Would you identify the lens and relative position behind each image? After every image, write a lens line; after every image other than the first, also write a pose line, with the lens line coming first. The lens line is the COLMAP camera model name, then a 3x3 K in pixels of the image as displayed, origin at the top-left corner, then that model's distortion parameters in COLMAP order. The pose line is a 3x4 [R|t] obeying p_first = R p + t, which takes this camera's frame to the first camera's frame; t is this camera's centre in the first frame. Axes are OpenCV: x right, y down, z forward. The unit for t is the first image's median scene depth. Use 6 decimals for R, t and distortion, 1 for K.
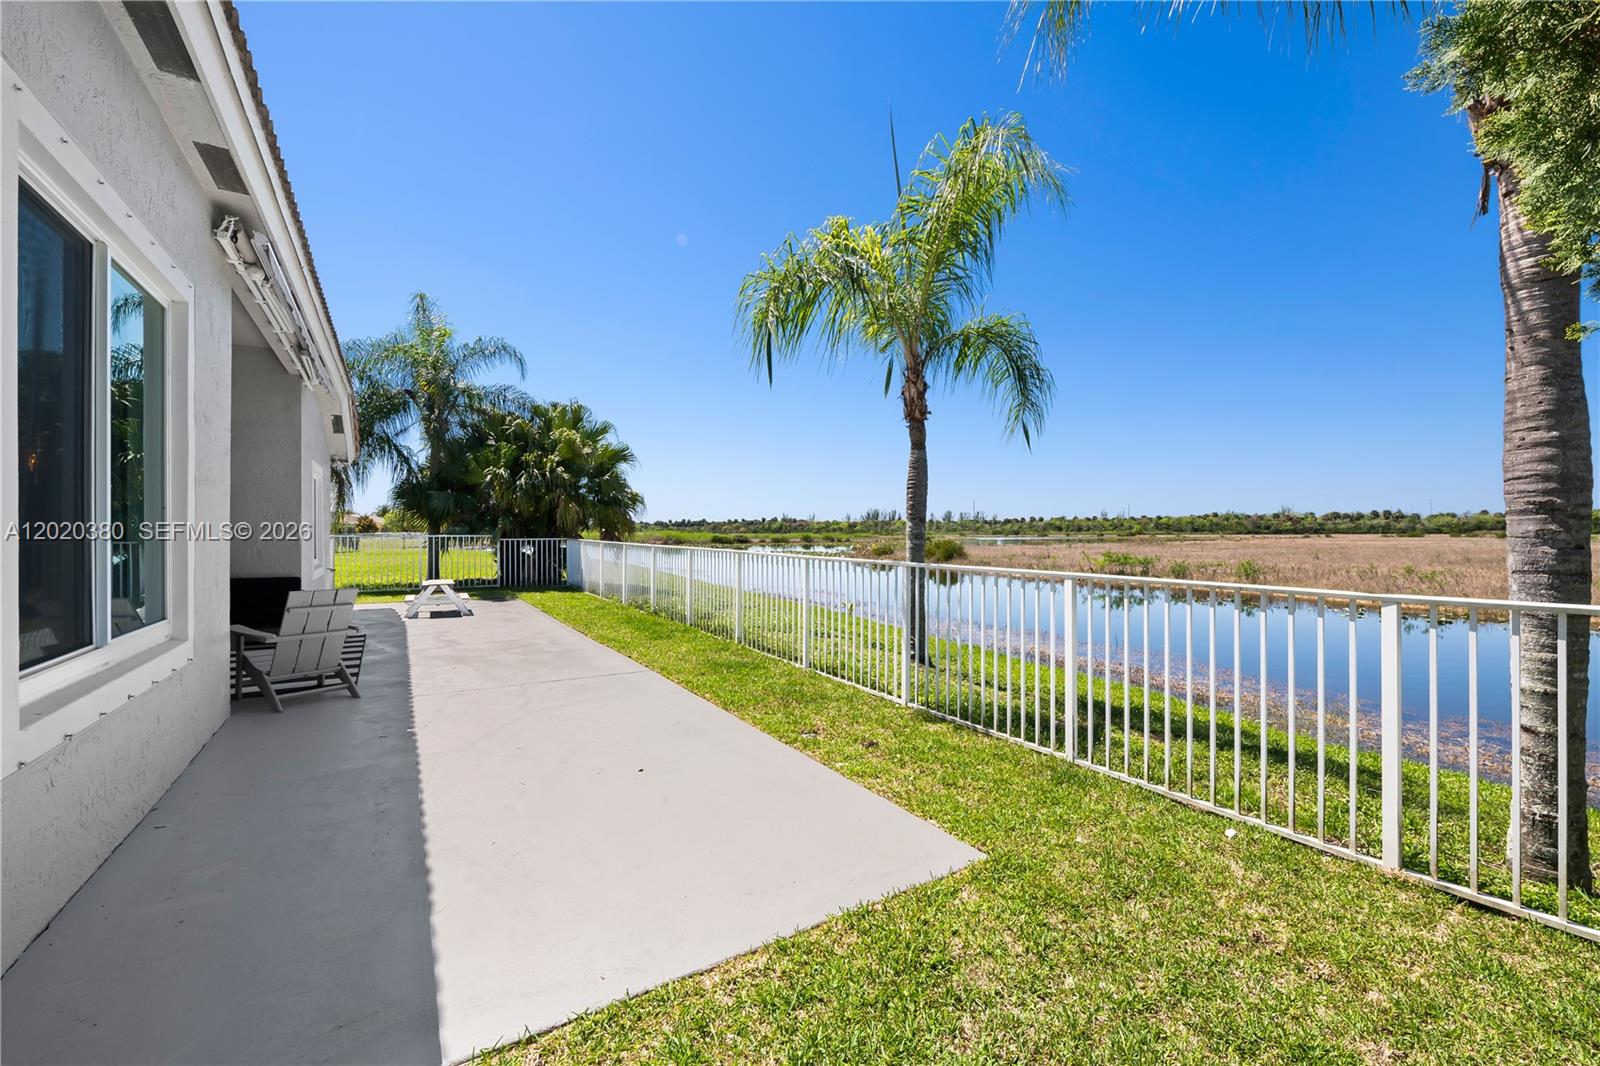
lens RADIAL K [[641.7, 0, 801.9], [0, 641.7, 533.1], [0, 0, 1]] dist [-0.001489, -0.001183]
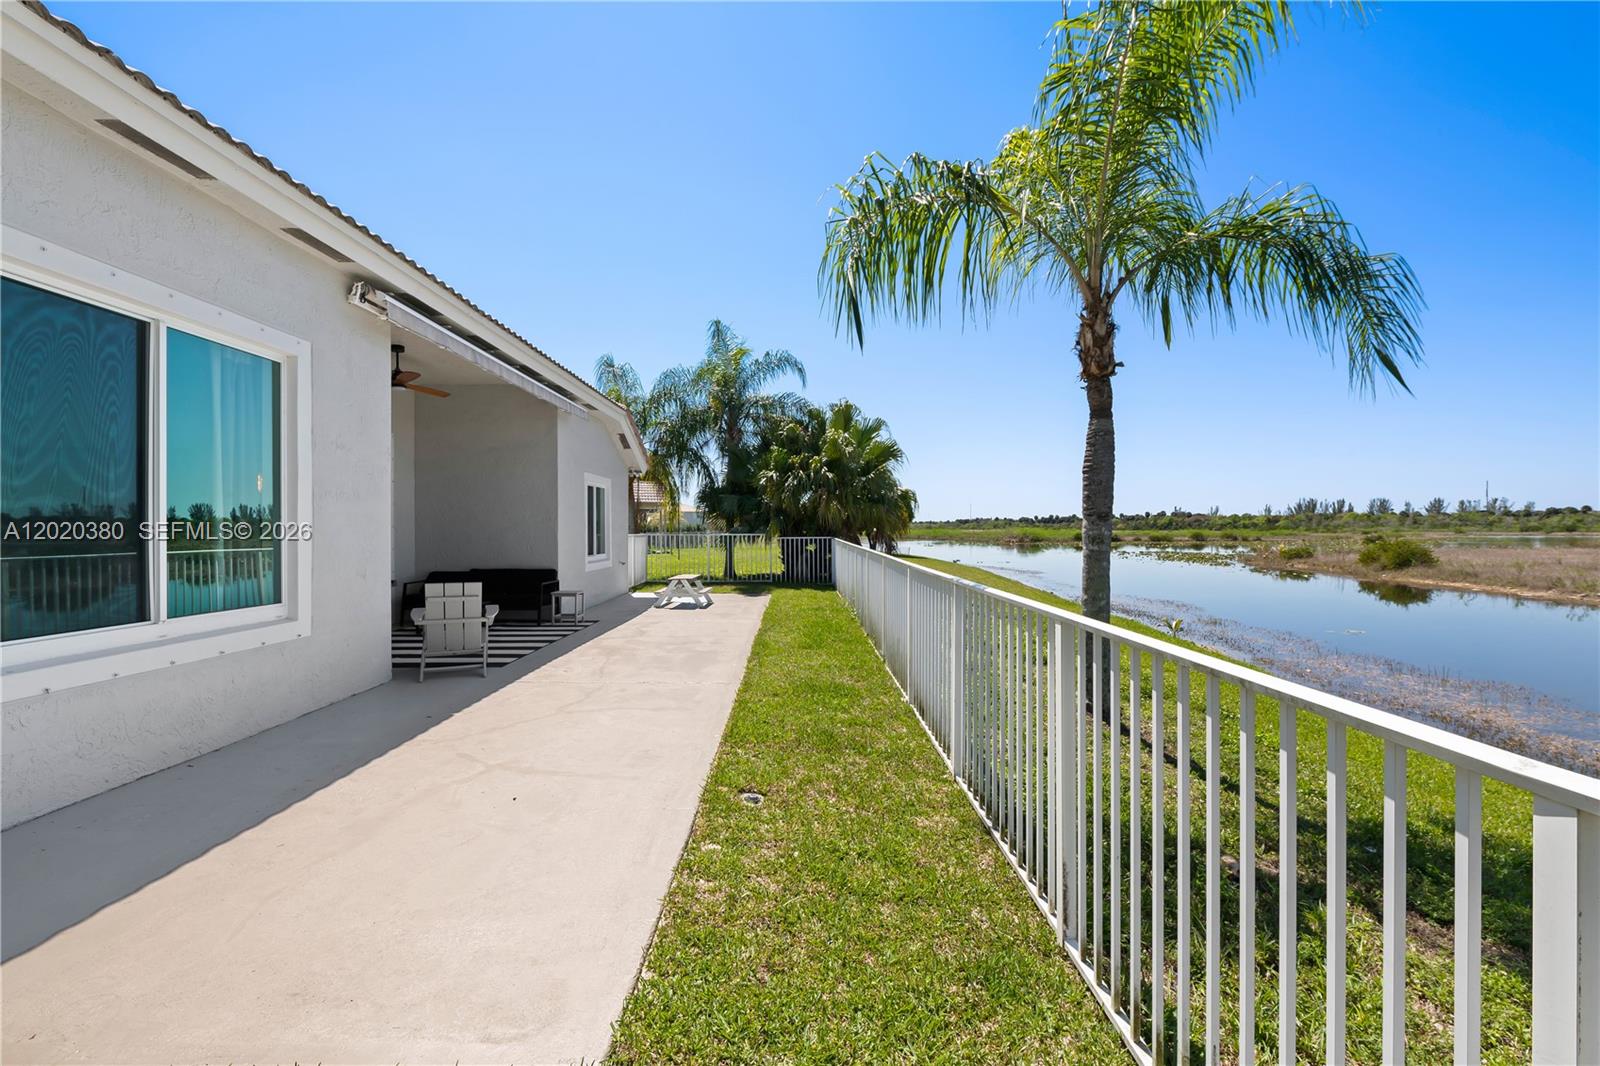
lens RADIAL K [[649.5, 0, 799.6], [0, 649.5, 530.0], [0, 0, 1]] dist [-0.000411, -0.000106]
pose [[0.849361, -0.001429, -0.527810, 0.124173], [0.001432, 0.999999, -0.000403, -0.002419], [0.527810, -0.000414, 0.849362, 0.091954]]
